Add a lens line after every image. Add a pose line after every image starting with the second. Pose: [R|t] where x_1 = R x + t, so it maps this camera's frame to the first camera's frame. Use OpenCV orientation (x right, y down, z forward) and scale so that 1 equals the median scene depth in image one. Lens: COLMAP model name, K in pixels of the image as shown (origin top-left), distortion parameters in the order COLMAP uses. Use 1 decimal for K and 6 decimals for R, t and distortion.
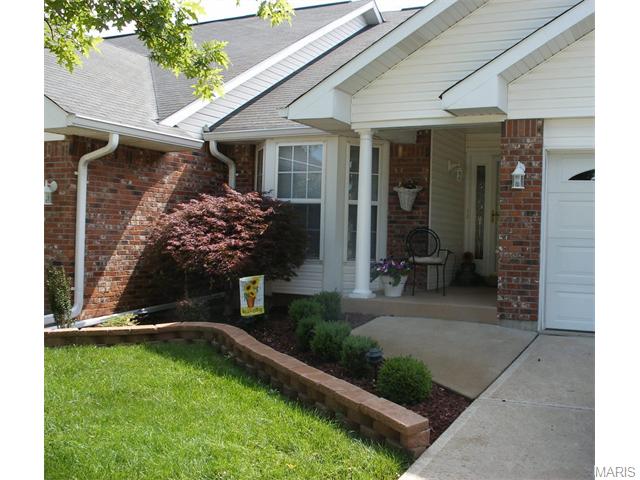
lens RADIAL K [[680.4, 0, 312.9], [0, 680.4, 242.3], [0, 0, 1]] dist [-0.206037, 0.258795]
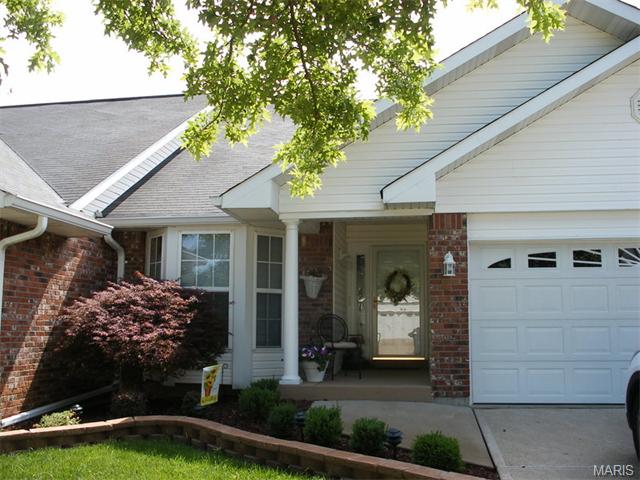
lens RADIAL K [[680.4, 0, 312.9], [0, 680.4, 242.3], [0, 0, 1]] dist [-0.206037, 0.258795]
pose [[0.952711, 0.015641, 0.303476, -0.203653], [0.023755, 0.991785, -0.125690, -0.001056], [-0.302949, 0.126956, 0.944513, 0.010867]]
